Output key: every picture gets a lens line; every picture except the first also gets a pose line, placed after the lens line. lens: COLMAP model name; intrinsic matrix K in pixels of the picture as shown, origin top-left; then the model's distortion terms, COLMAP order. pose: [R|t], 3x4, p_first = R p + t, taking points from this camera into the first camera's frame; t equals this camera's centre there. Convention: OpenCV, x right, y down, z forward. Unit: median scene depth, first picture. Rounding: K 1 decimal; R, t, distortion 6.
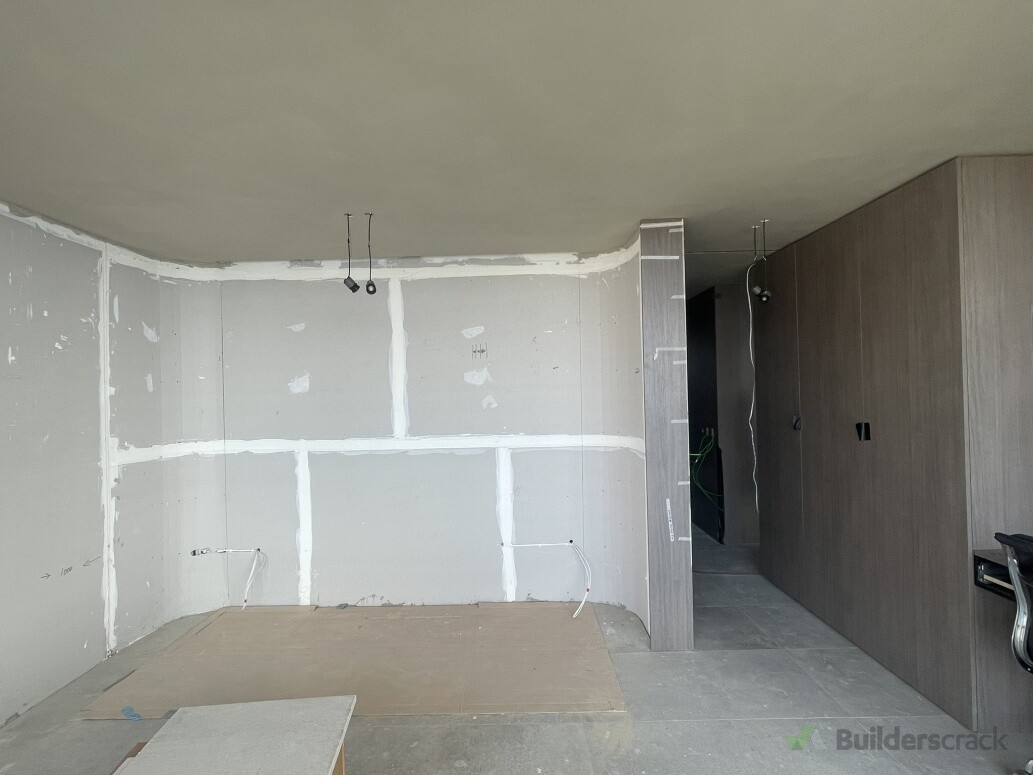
lens RADIAL K [[513.8, 0, 512.4], [0, 513.8, 388.9], [0, 0, 1]] dist [0.011484, -0.007870]
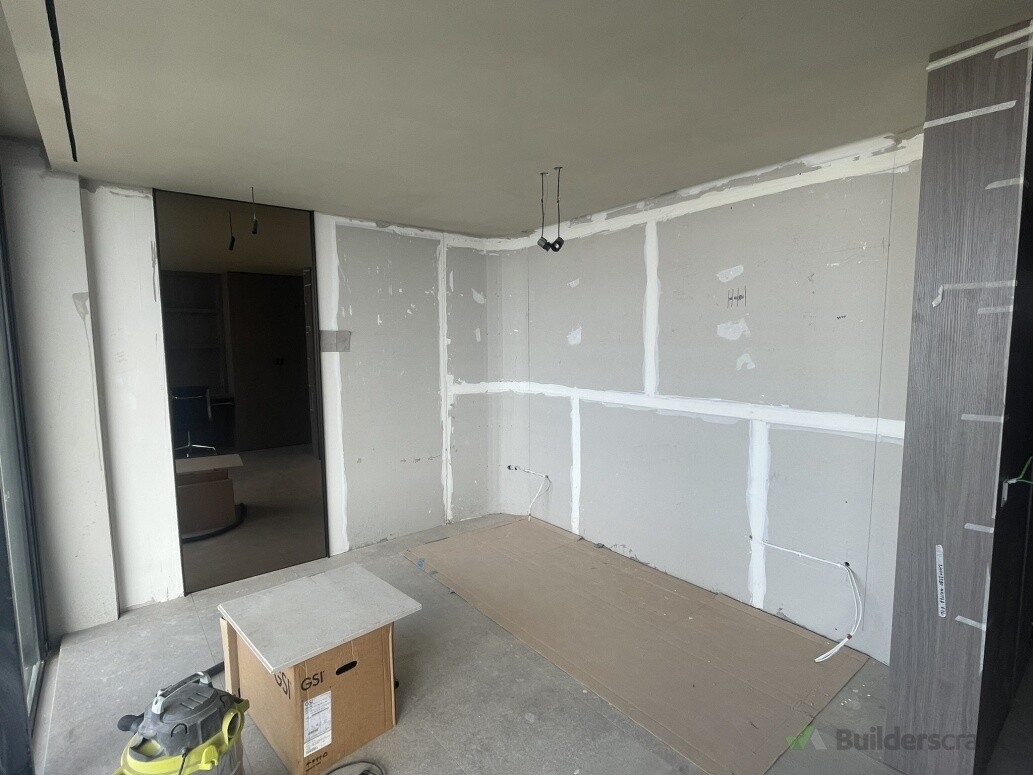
lens RADIAL K [[513.8, 0, 512.4], [0, 513.8, 388.9], [0, 0, 1]] dist [0.011484, -0.007870]
pose [[0.626642, 0.091400, -0.773928, 0.380305], [0.000252, 0.993075, 0.117486, -0.028877], [0.779307, -0.073817, 0.622280, 0.234099]]
